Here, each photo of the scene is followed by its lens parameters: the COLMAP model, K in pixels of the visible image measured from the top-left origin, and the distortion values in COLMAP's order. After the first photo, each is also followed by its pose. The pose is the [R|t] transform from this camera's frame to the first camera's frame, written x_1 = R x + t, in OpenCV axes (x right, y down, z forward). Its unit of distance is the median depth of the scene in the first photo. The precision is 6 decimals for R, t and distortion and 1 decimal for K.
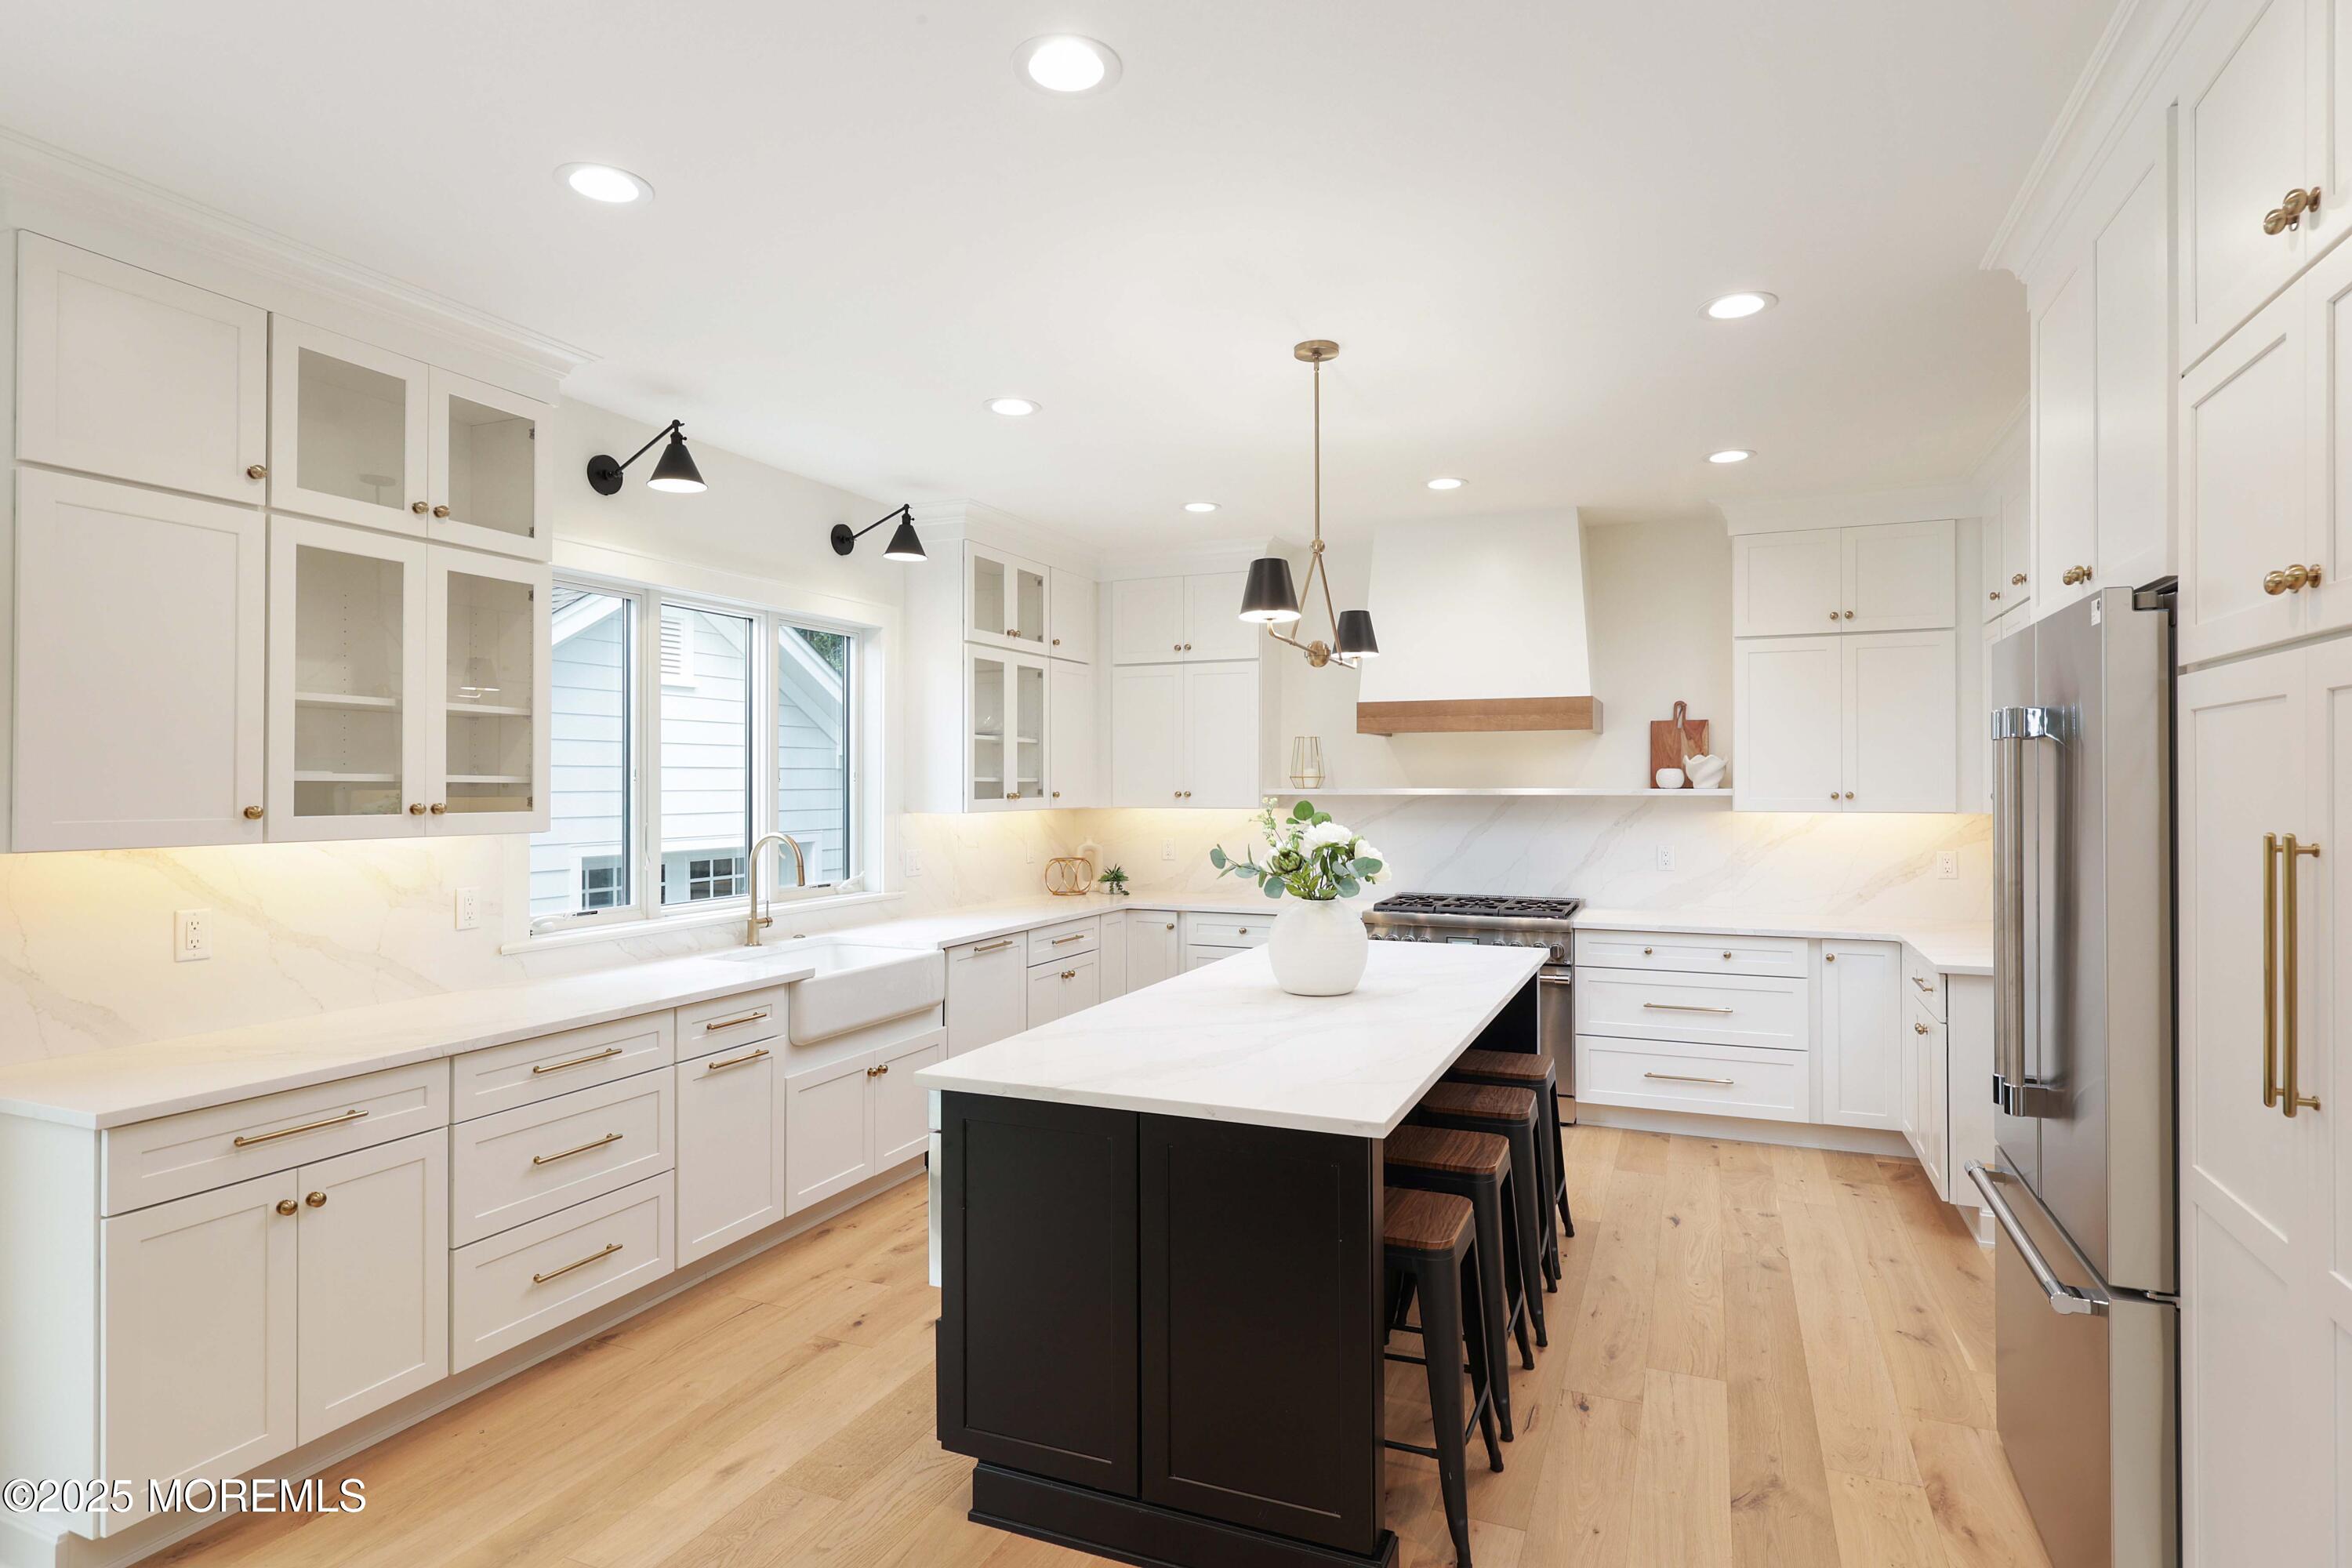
lens RADIAL K [[1247.4, 0, 1170.2], [0, 1247.4, 782.7], [0, 0, 1]] dist [0.000755, -0.001838]
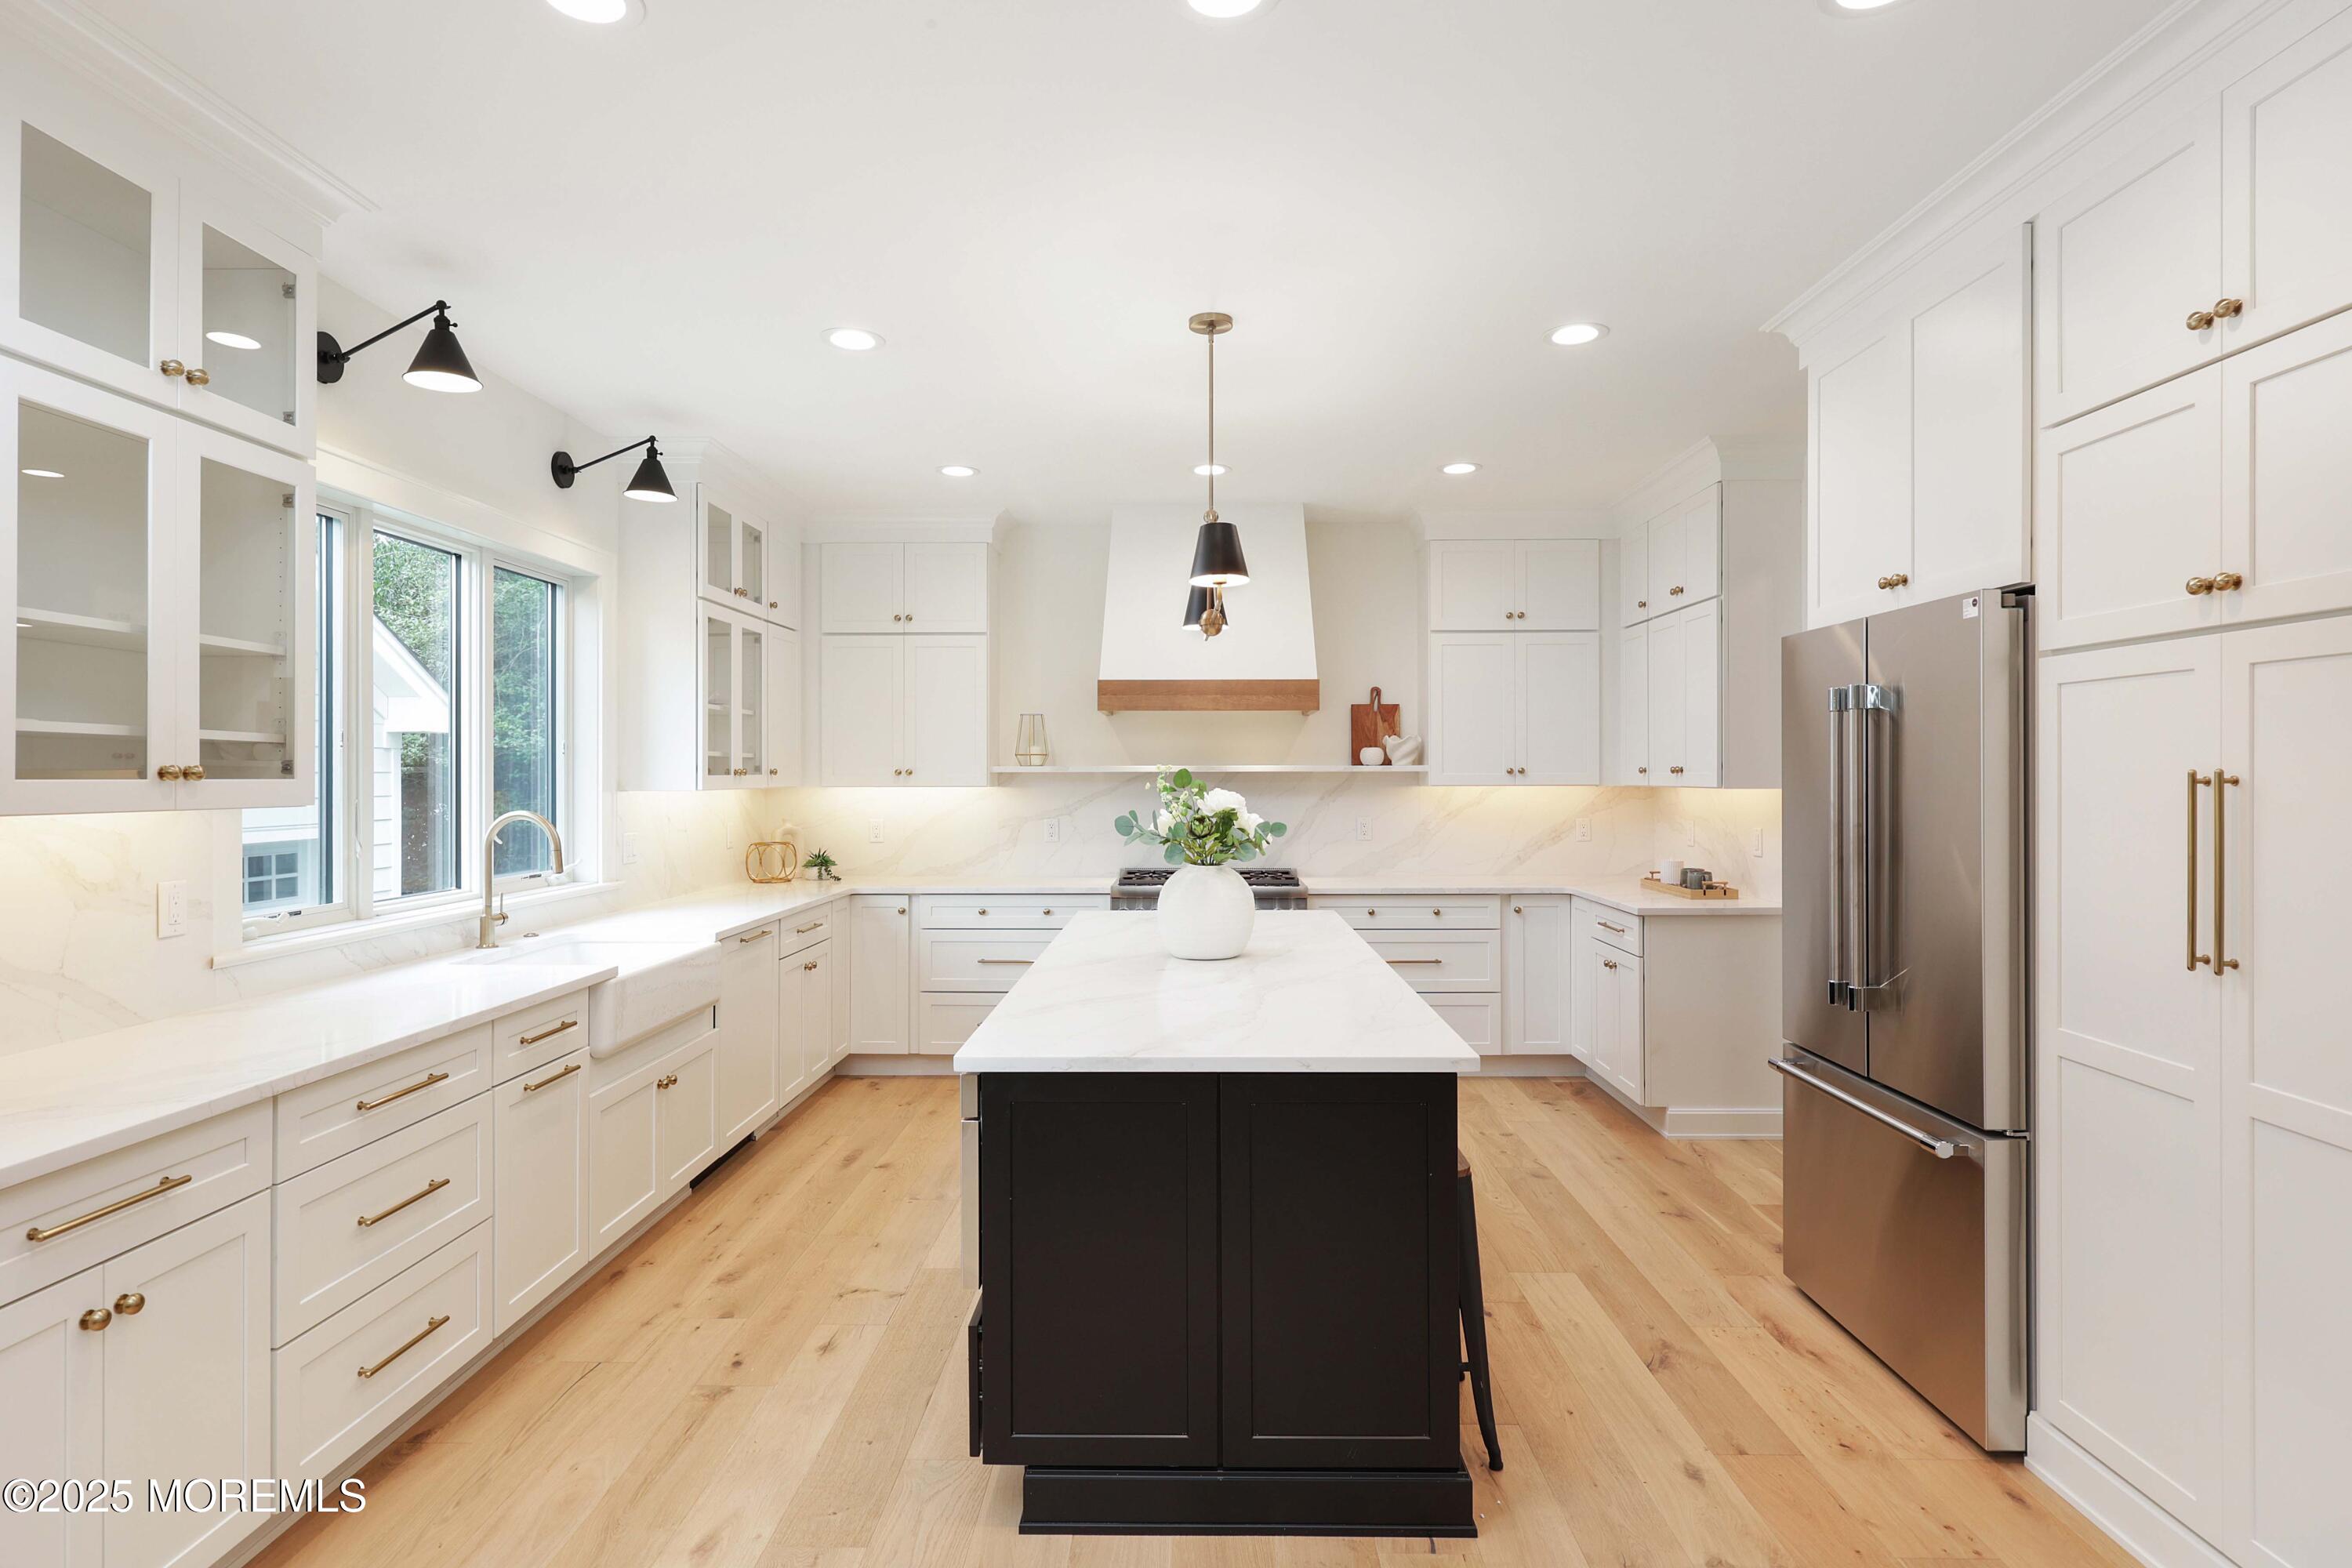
lens RADIAL K [[1247.4, 0, 1181.4], [0, 1247.4, 778.8], [0, 0, 1]] dist [0.000755, -0.001838]
pose [[0.924145, -0.002013, 0.382038, -0.254373], [0.000484, 0.999991, 0.004100, 0.017054], [-0.382043, -0.003604, 0.924138, 0.063272]]
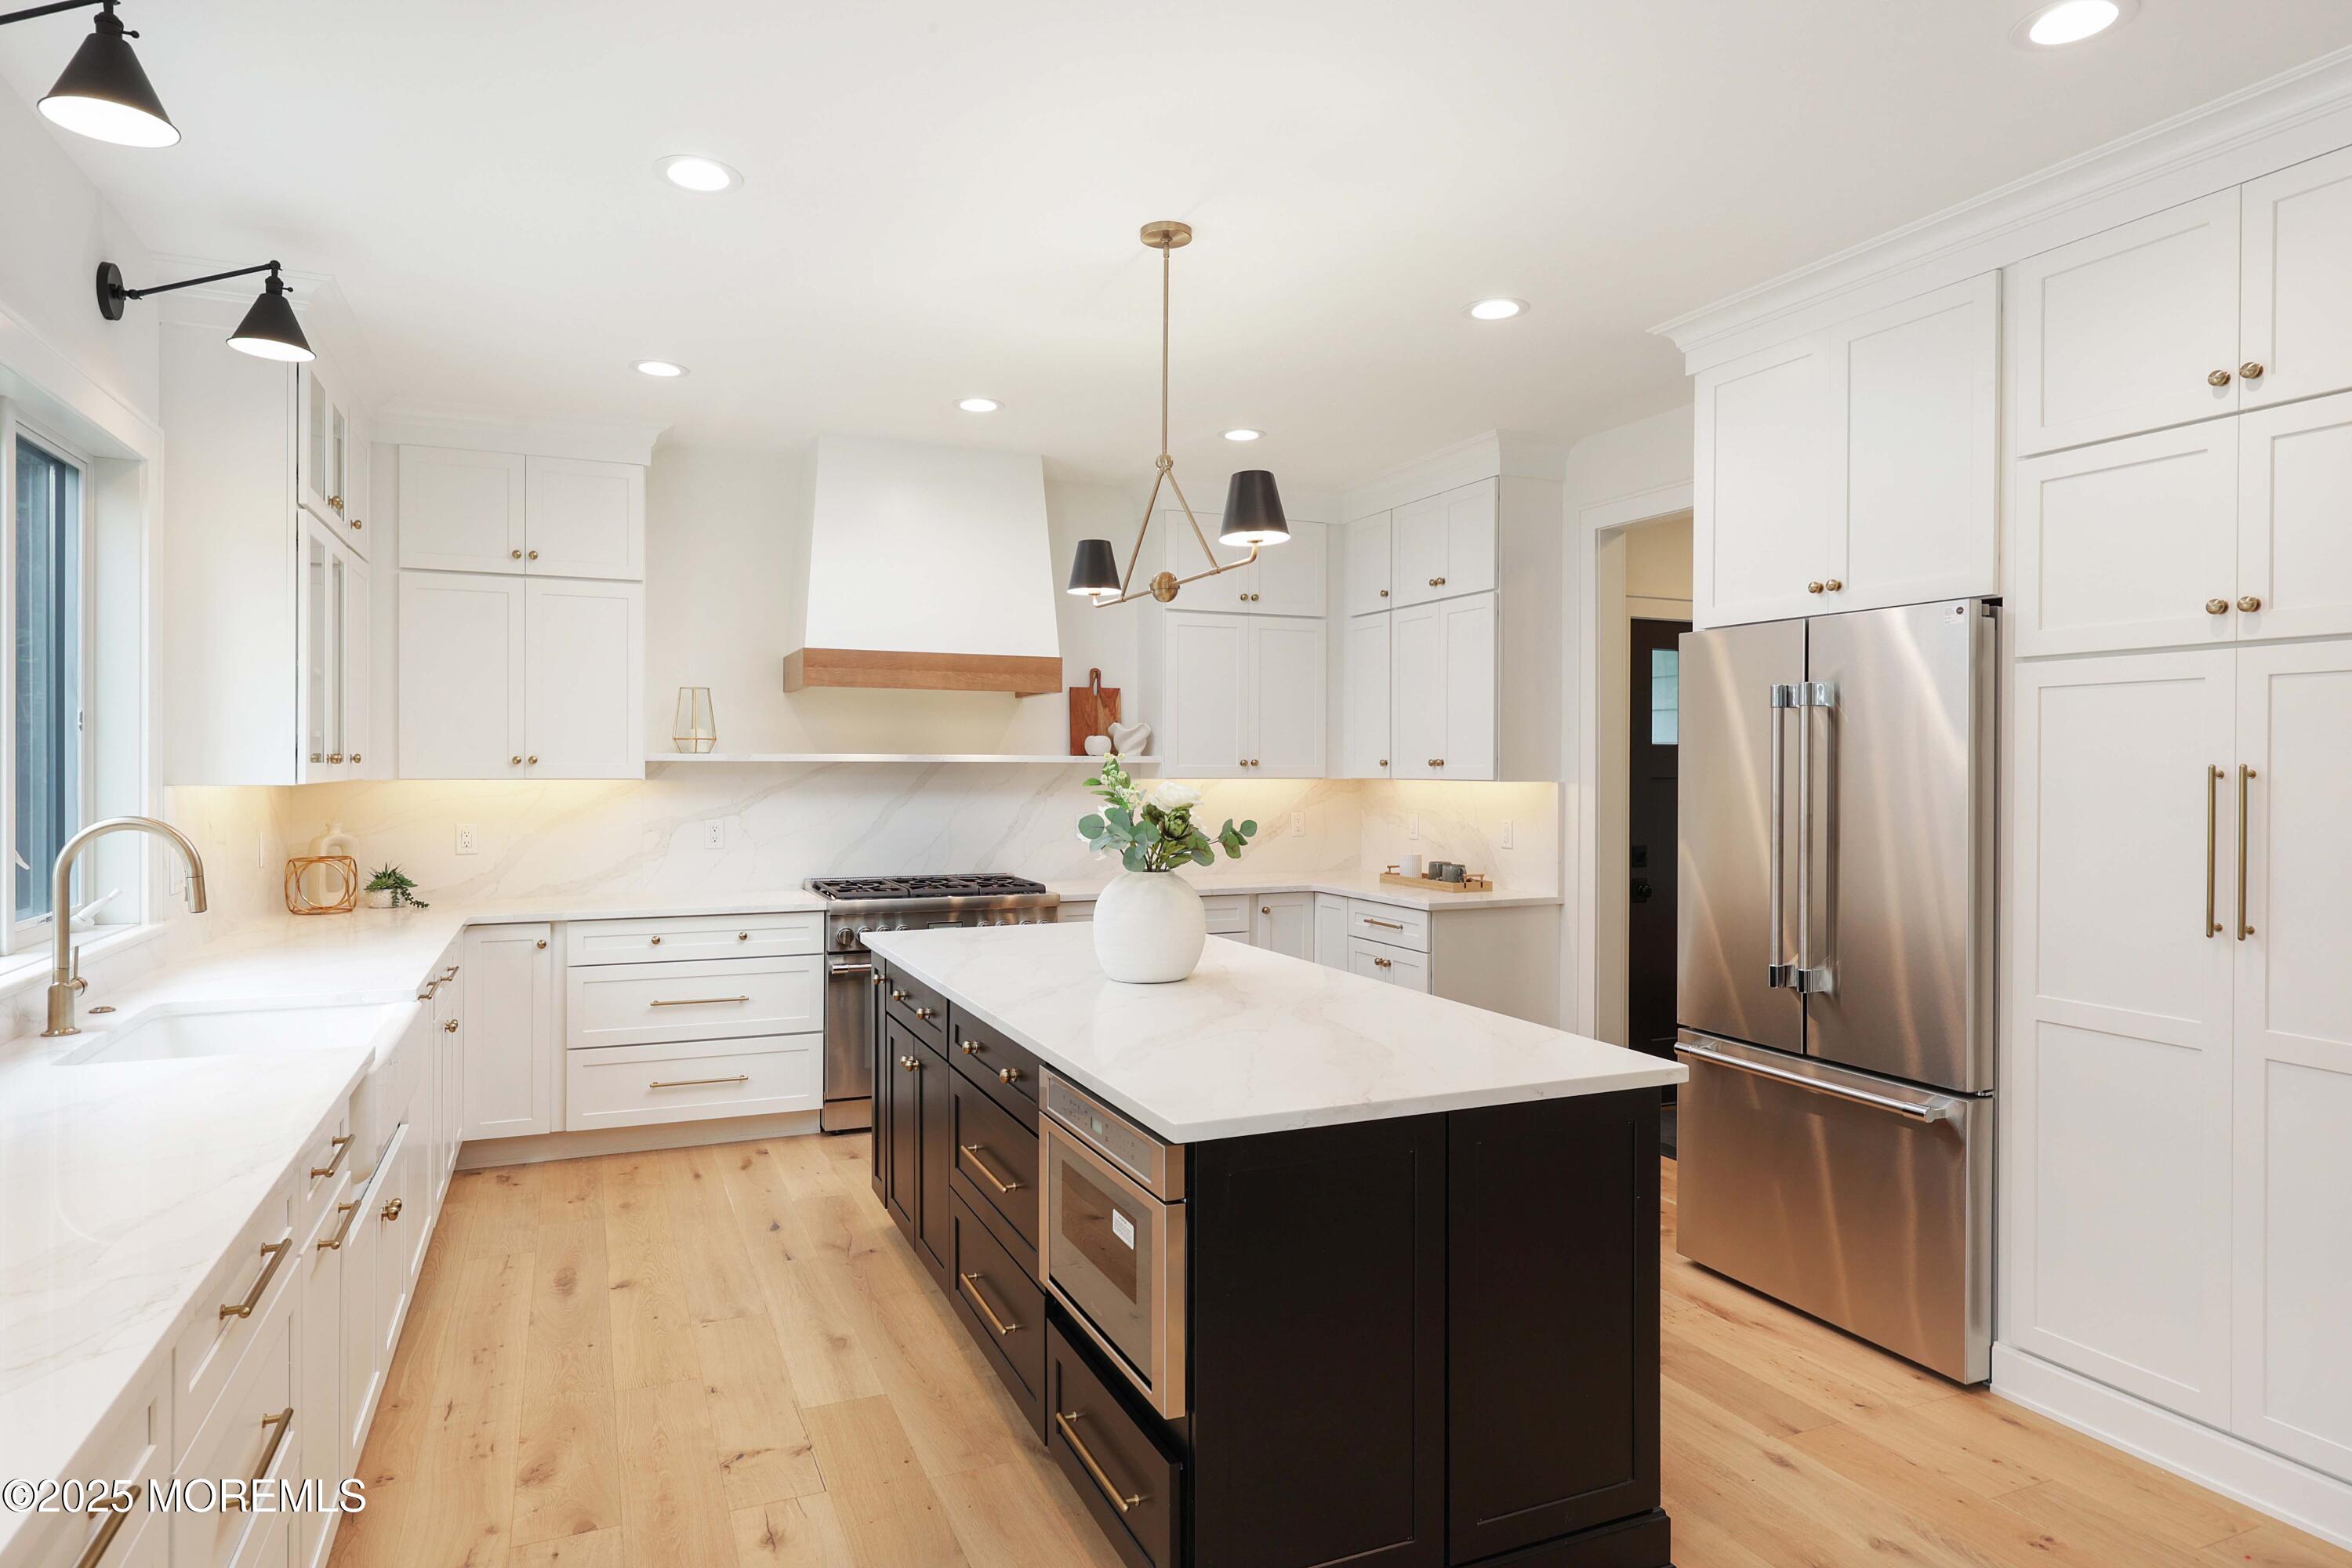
lens RADIAL K [[1364.5, 0, 1197.9], [0, 1364.5, 777.3], [0, 0, 1]] dist [0.000676, 0.002053]
pose [[0.679017, -0.002906, 0.734117, -0.488537], [-0.004080, 0.999962, 0.007732, 0.018540], [-0.734111, -0.008245, 0.678980, 0.296995]]
